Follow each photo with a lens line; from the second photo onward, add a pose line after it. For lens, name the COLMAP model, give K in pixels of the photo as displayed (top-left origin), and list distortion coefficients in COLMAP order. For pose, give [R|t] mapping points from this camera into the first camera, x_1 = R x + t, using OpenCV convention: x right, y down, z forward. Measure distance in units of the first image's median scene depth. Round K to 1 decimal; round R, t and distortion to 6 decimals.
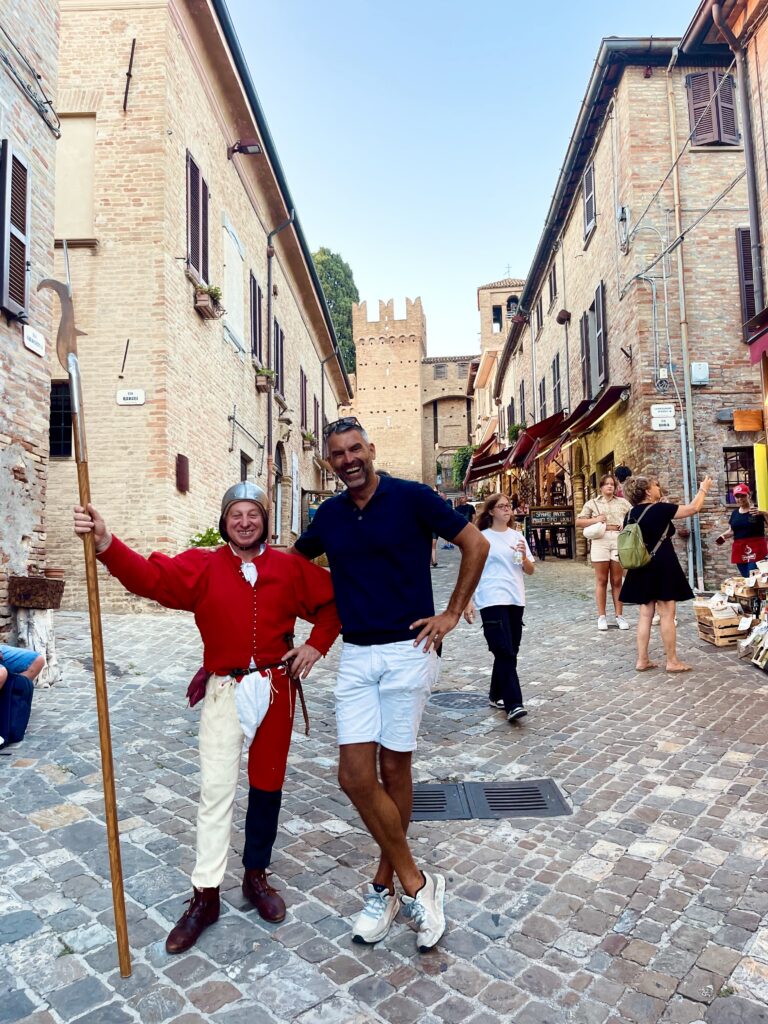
lens RADIAL K [[772.1, 0, 384.5], [0, 772.1, 513.8], [0, 0, 1]] dist [0.004278, 0.000506]
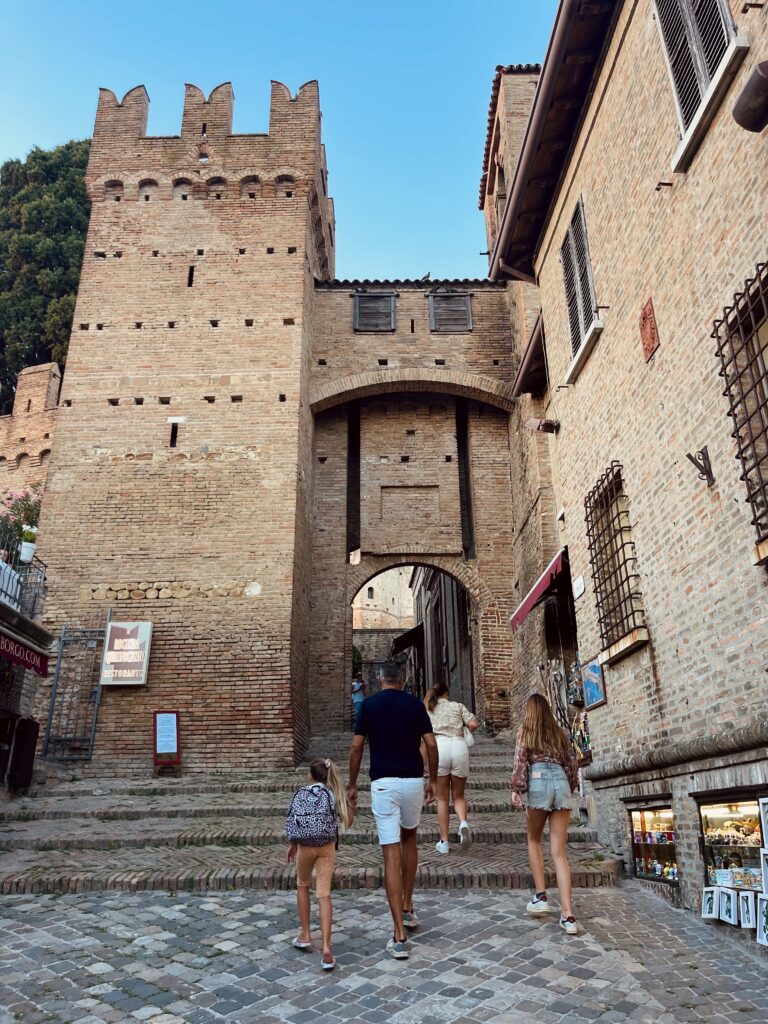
lens RADIAL K [[772.1, 0, 384.3], [0, 772.1, 514.1], [0, 0, 1]] dist [0.004278, 0.000506]
pose [[0.993638, 0.048297, 0.101735, 0.048913], [-0.018494, 0.961084, -0.275635, -0.022573], [-0.111089, 0.272000, 0.955863, 0.728782]]
